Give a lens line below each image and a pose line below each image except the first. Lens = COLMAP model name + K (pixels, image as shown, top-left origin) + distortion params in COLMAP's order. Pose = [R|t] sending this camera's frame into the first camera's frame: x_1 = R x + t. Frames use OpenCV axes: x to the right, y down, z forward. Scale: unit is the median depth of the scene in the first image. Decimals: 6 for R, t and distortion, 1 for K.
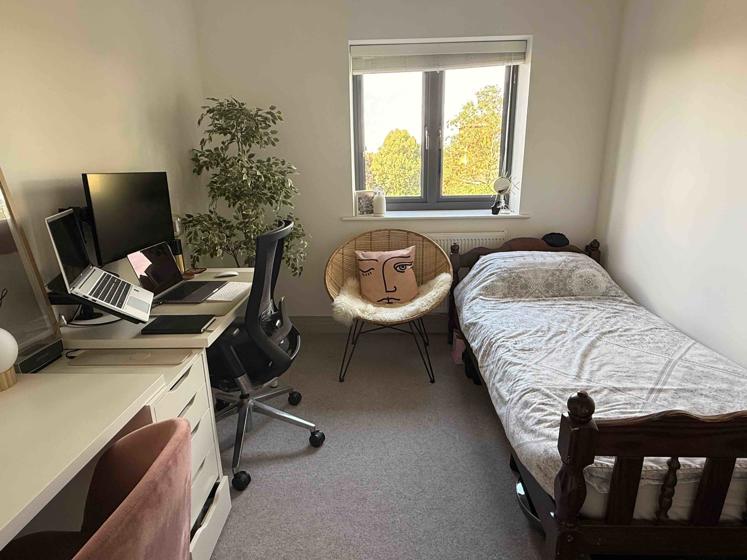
lens RADIAL K [[417.1, 0, 371.2], [0, 417.1, 285.2], [0, 0, 1]] dist [0.013894, -0.000139]
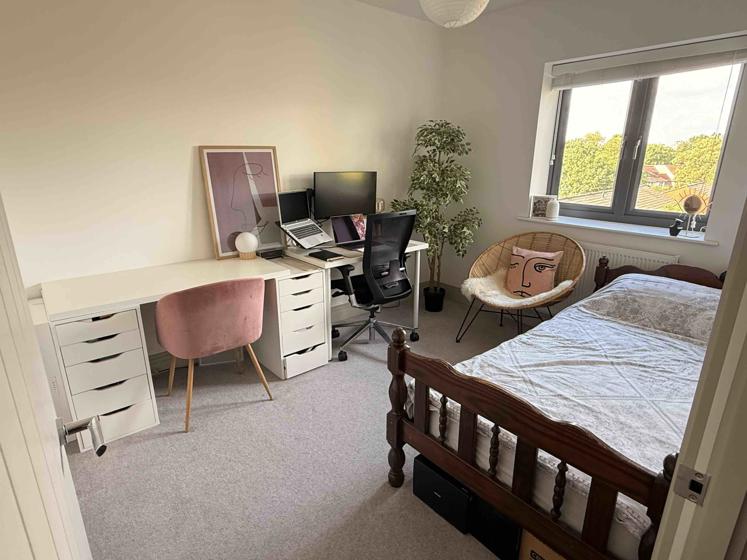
lens RADIAL K [[417.1, 0, 376.5], [0, 417.1, 282.7], [0, 0, 1]] dist [0.013894, -0.000139]
pose [[0.676398, 0.241666, -0.695761, 0.614840], [-0.231824, 0.966481, 0.110326, -0.028199], [0.699102, 0.086670, 0.709750, -0.087395]]
